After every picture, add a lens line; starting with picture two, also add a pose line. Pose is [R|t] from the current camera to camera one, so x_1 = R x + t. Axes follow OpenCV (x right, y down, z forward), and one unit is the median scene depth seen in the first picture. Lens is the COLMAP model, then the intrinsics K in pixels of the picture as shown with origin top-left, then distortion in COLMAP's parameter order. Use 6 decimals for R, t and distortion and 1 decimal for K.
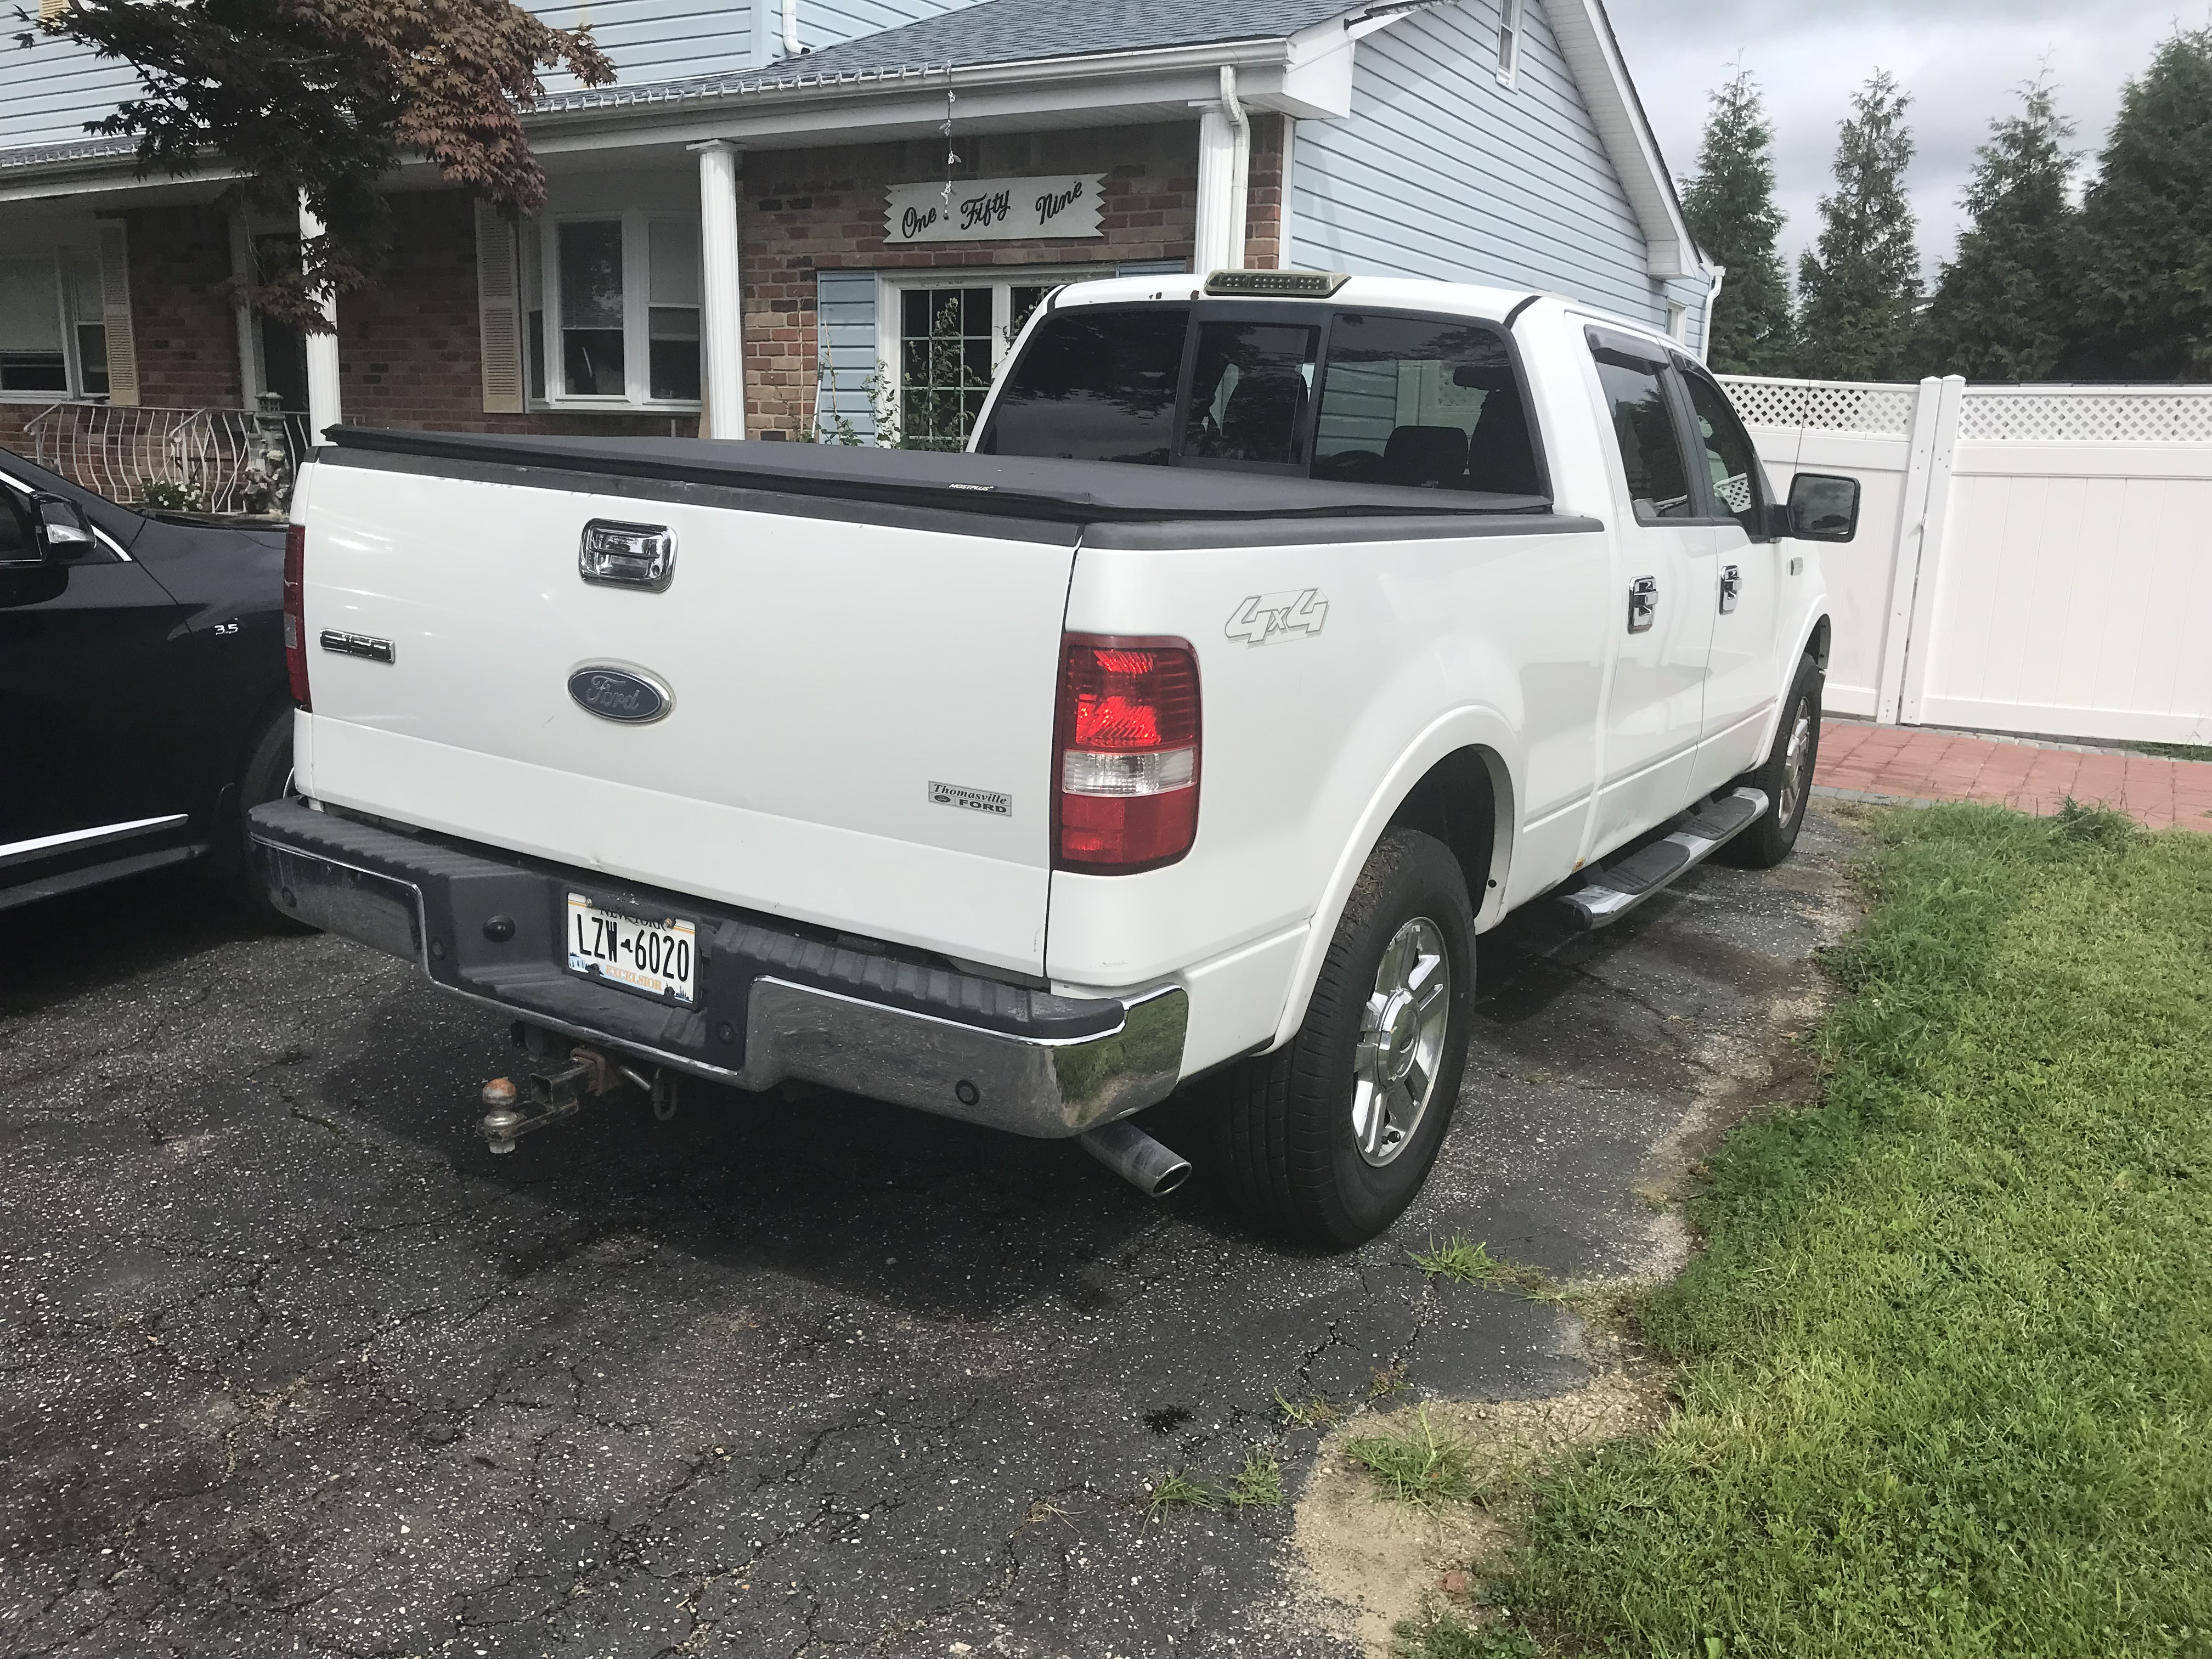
lens RADIAL K [[1819.6, 0, 1104.3], [0, 1819.6, 845.2], [0, 0, 1]] dist [0.030082, -0.030662]
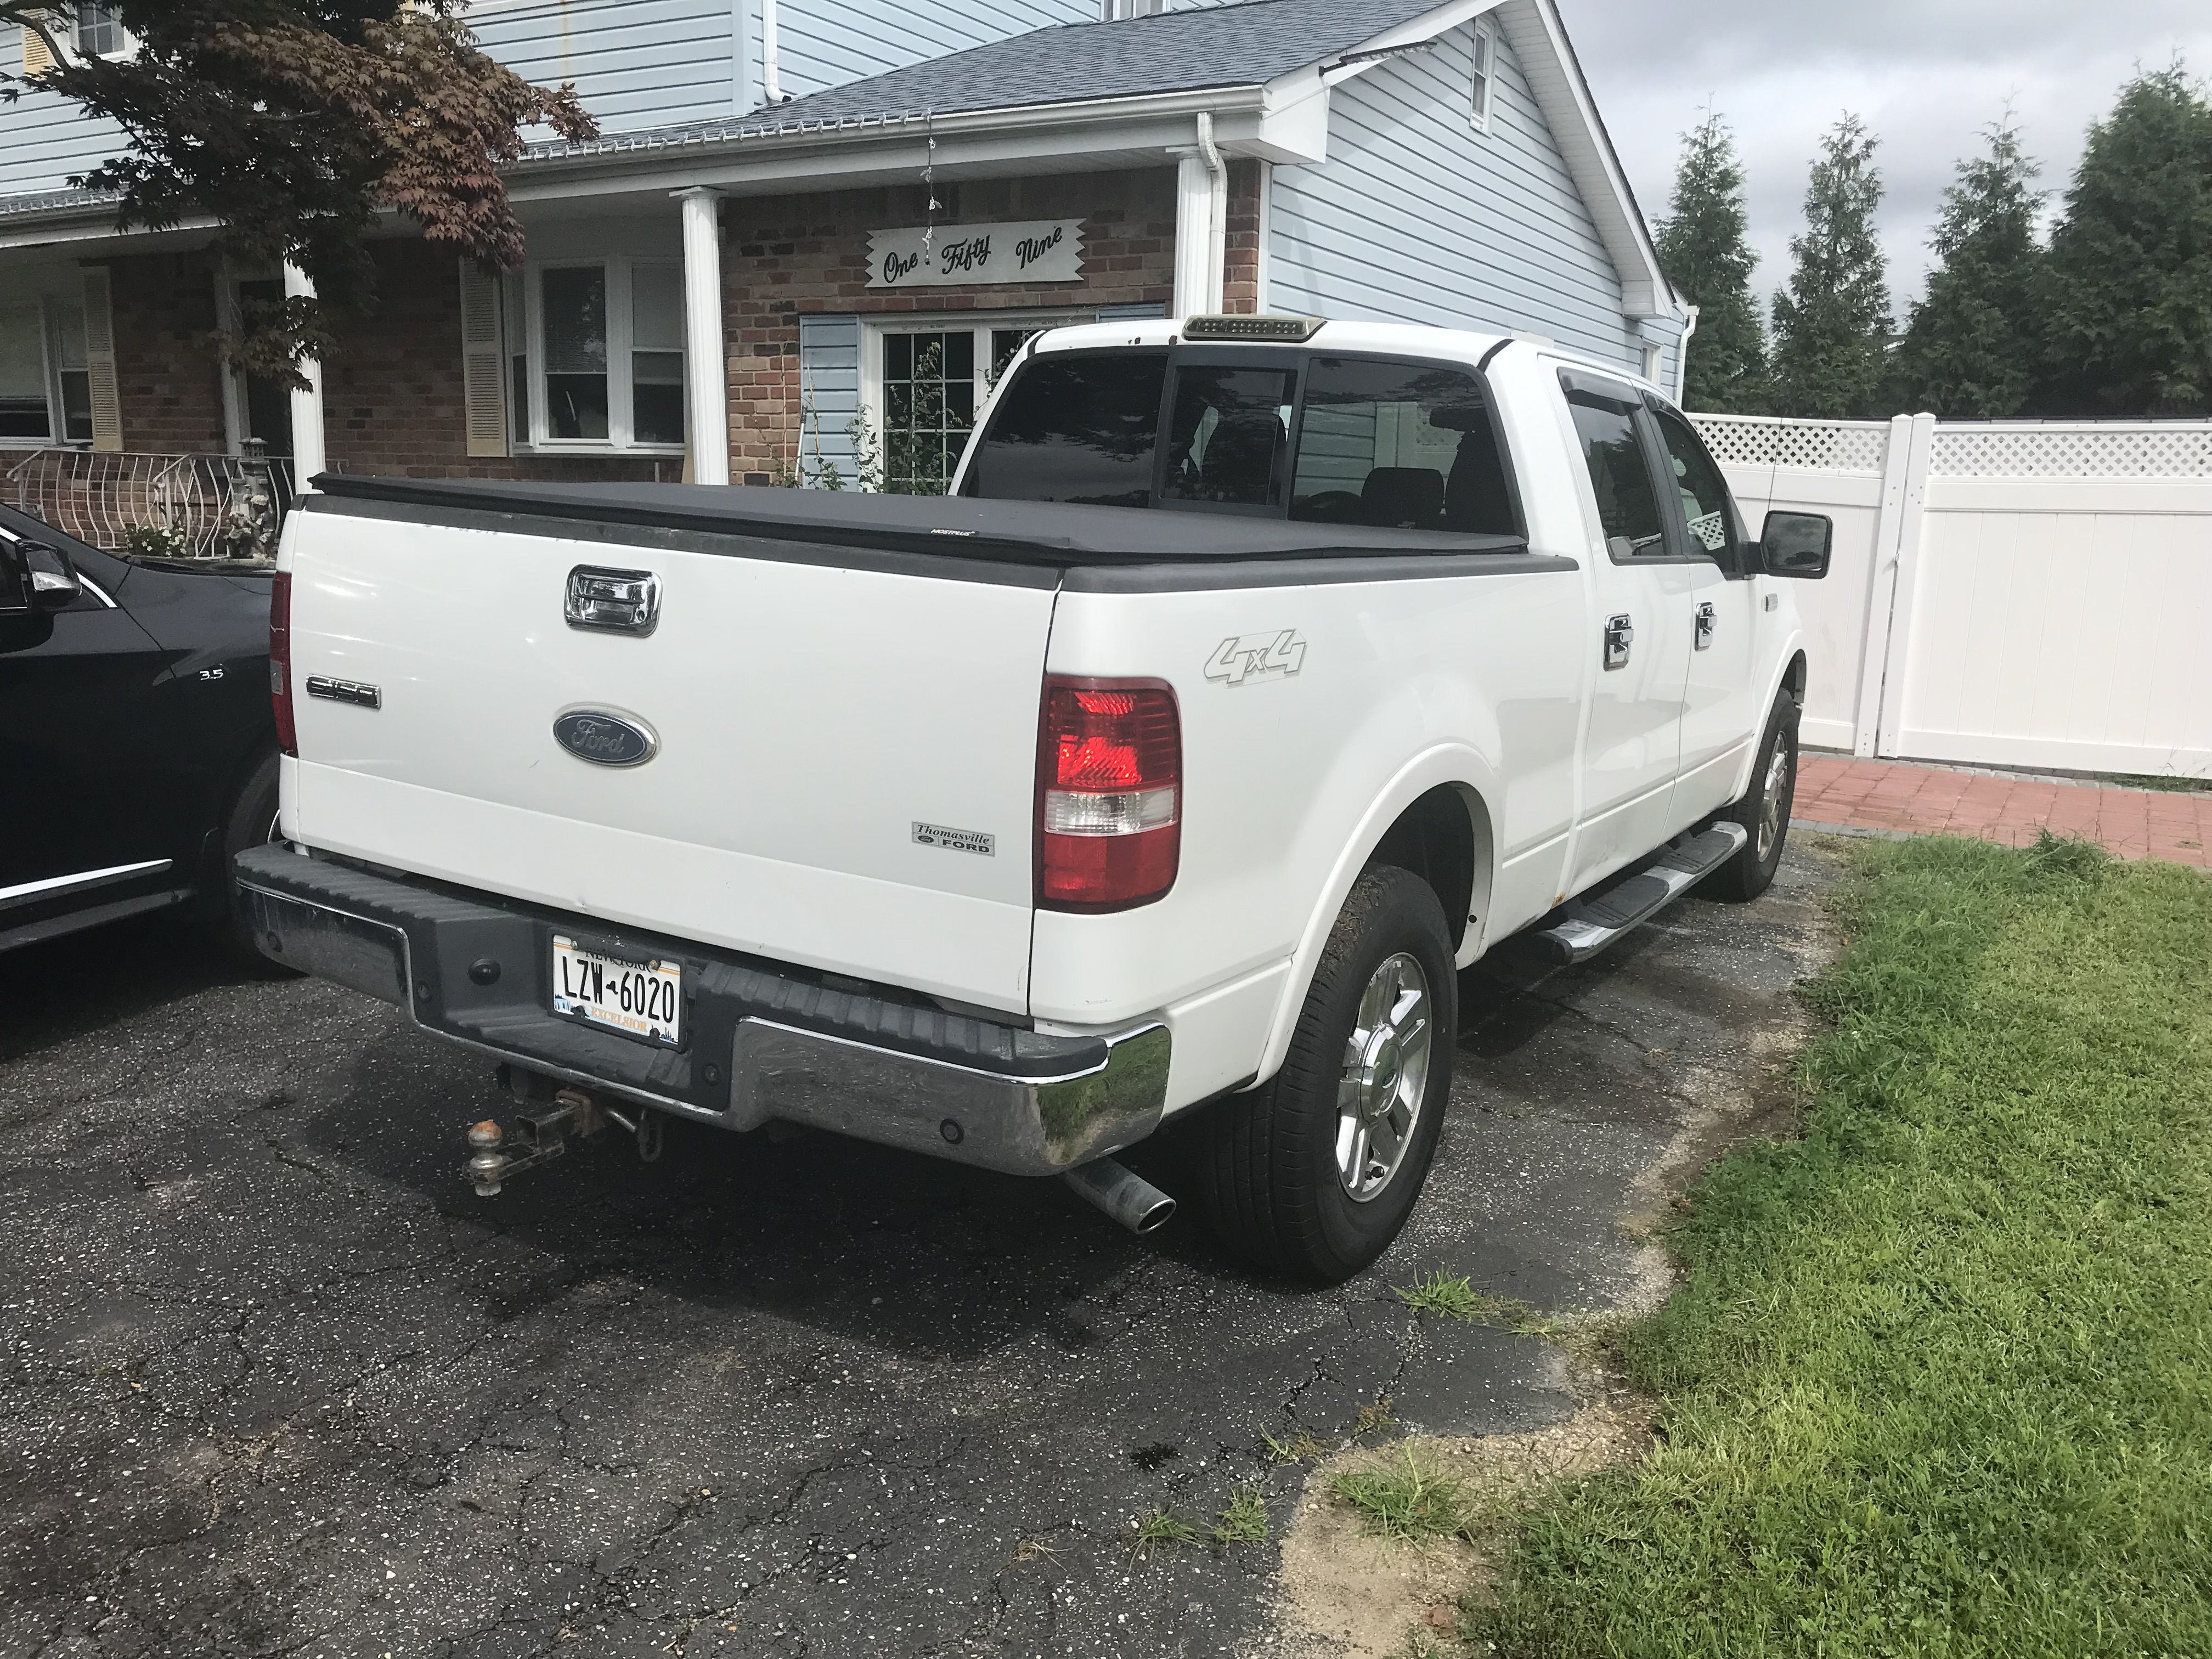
lens RADIAL K [[1819.6, 0, 1105.7], [0, 1819.6, 842.9], [0, 0, 1]] dist [0.030082, -0.030662]
pose [[0.999933, -0.007032, 0.009158, 0.000976], [0.007230, 0.999738, -0.021728, -0.000512], [-0.009003, 0.021793, 0.999722, -0.006150]]
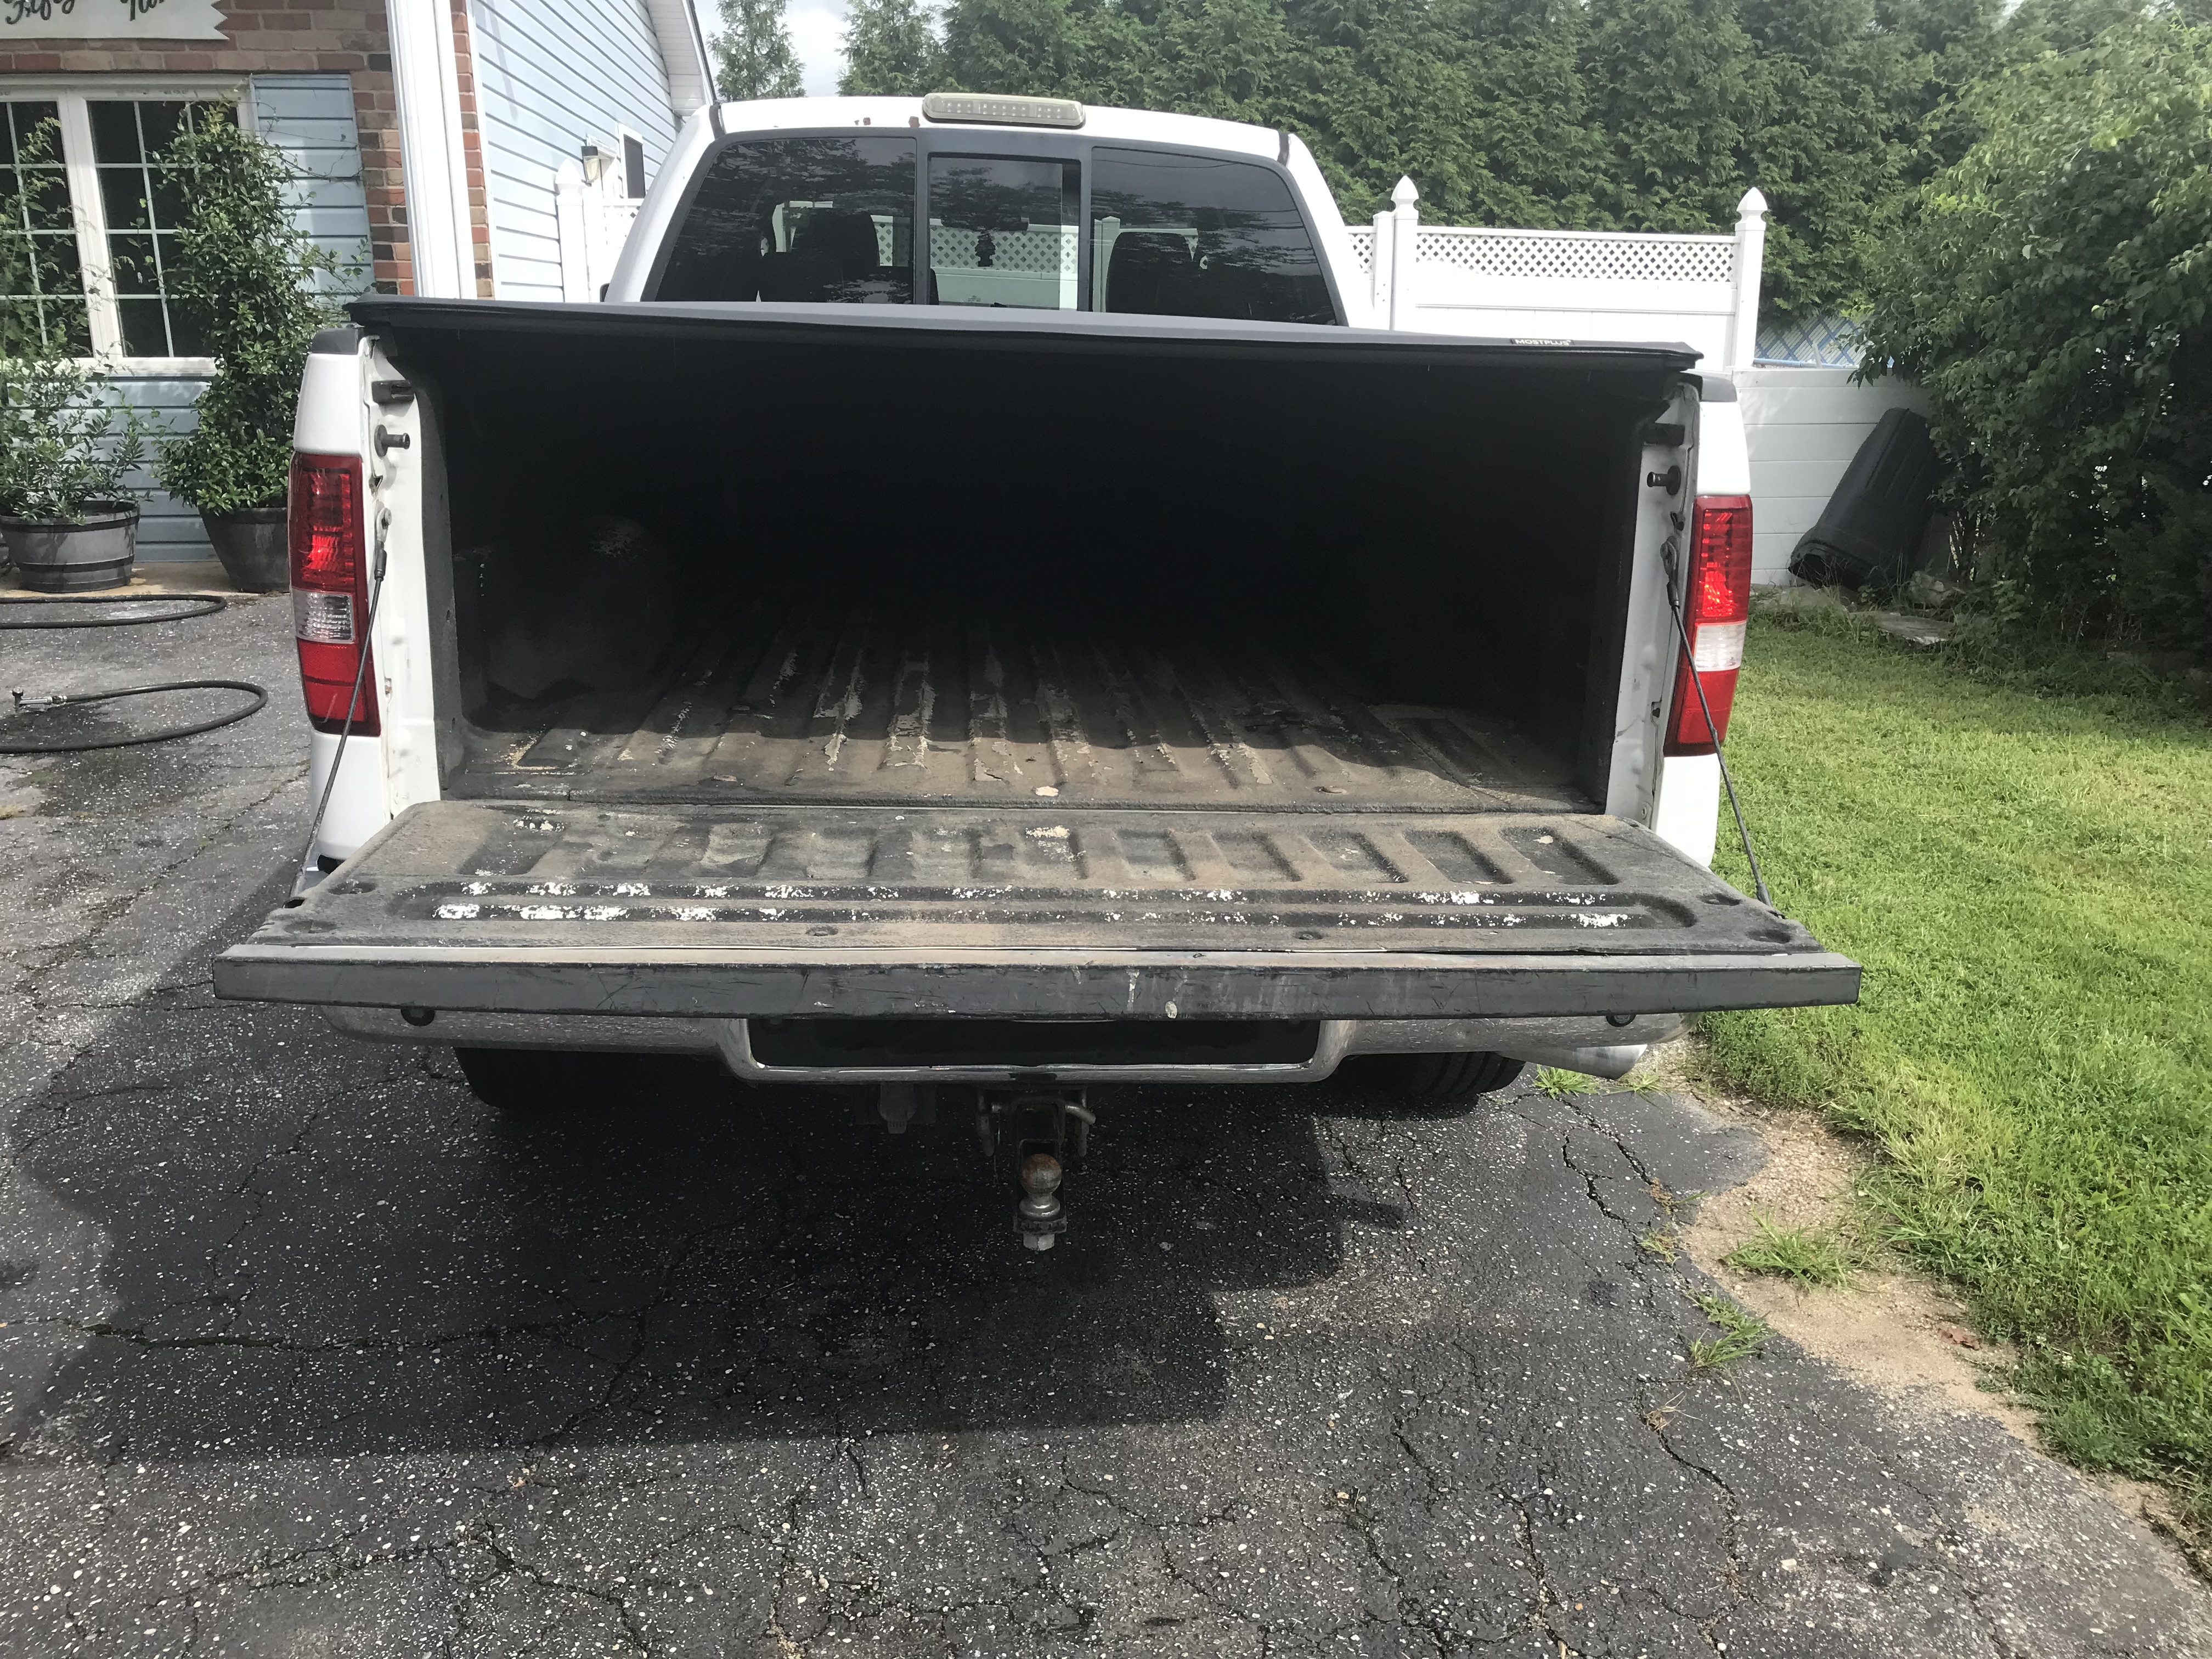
lens RADIAL K [[1819.6, 0, 1103.0], [0, 1819.6, 828.7], [0, 0, 1]] dist [0.030082, -0.030662]
pose [[0.807280, -0.190292, 0.558649, -0.463697], [0.150004, 0.981664, 0.117619, -0.060141], [-0.570788, -0.011152, 0.821022, 0.234195]]
